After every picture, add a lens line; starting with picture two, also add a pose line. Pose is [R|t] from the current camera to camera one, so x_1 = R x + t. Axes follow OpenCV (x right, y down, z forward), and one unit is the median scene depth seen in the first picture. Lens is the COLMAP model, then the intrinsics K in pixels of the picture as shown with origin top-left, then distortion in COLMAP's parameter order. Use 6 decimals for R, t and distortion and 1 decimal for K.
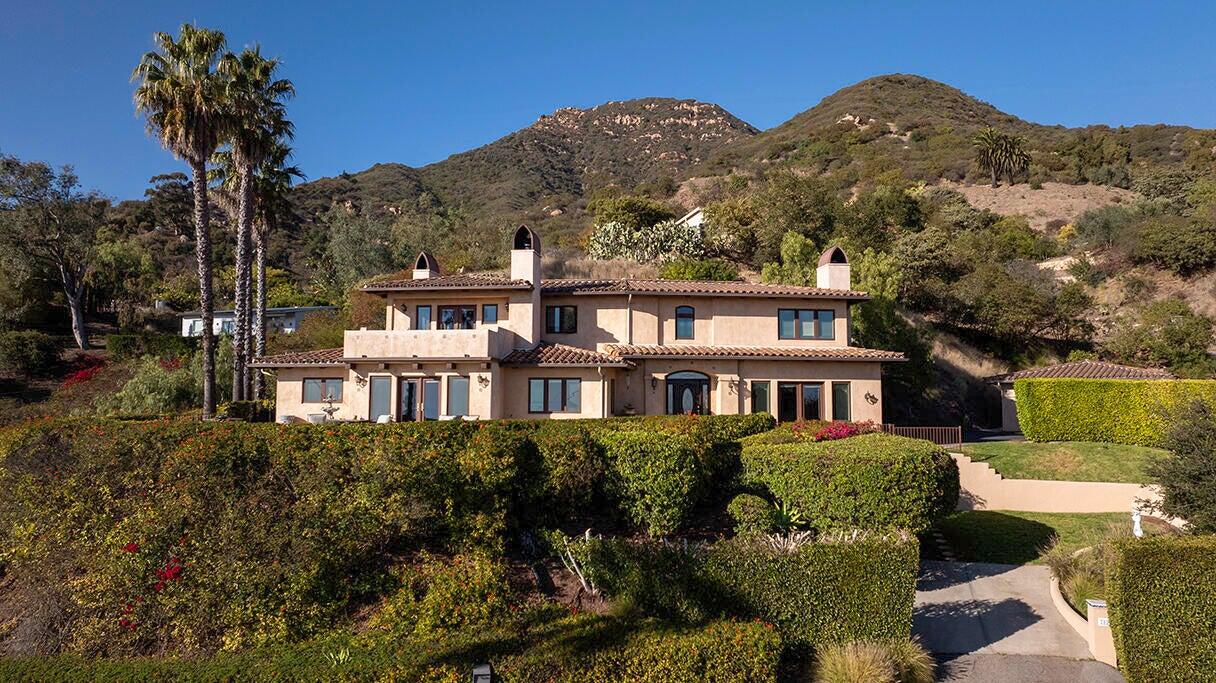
lens RADIAL K [[853.6, 0, 608.0], [0, 853.6, 341.5], [0, 0, 1]] dist [-0.006106, -0.007857]
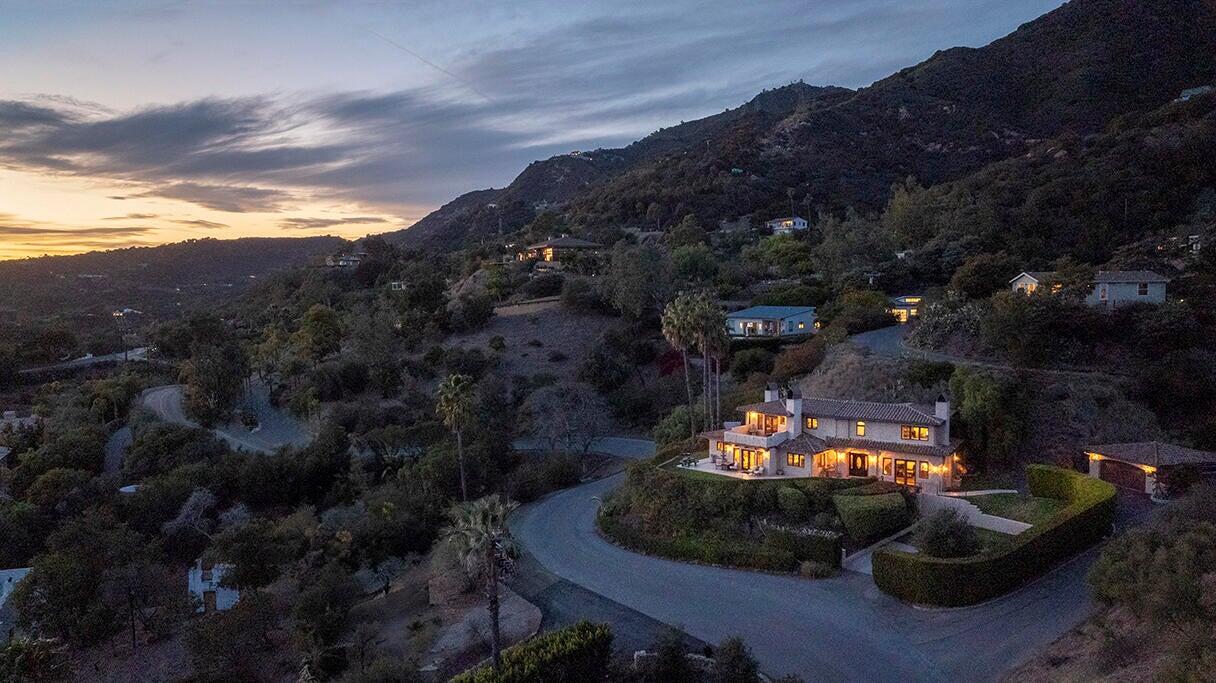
lens RADIAL K [[867.6, 0, 608.0], [0, 867.6, 341.5], [0, 0, 1]] dist [-0.004457, -0.002144]
pose [[0.792234, 0.028692, -0.609542, 1.000615], [0.061490, 0.990056, 0.126524, -0.611441], [0.607111, -0.137718, 0.782592, -1.287139]]
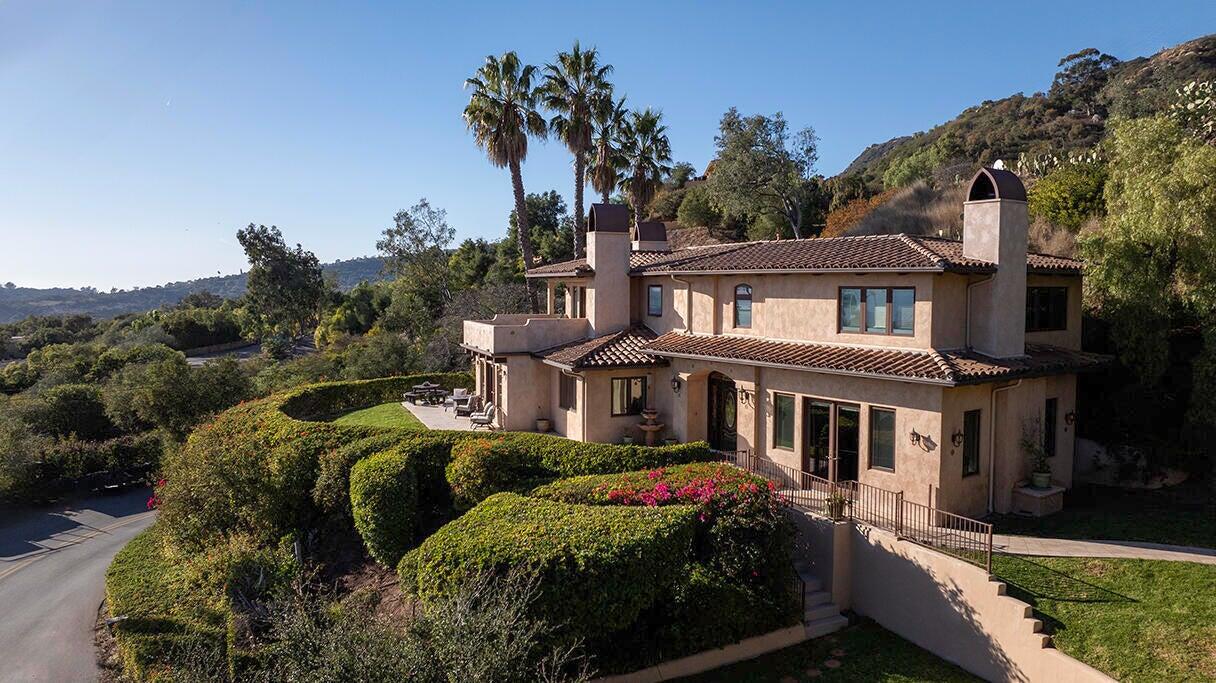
lens RADIAL K [[853.6, 0, 608.0], [0, 853.6, 341.5], [0, 0, 1]] dist [-0.006106, -0.007857]
pose [[0.488083, 0.054557, -0.871091, 0.705815], [0.068477, 0.992574, 0.100534, -0.076629], [0.870107, -0.108719, 0.480723, 0.517694]]
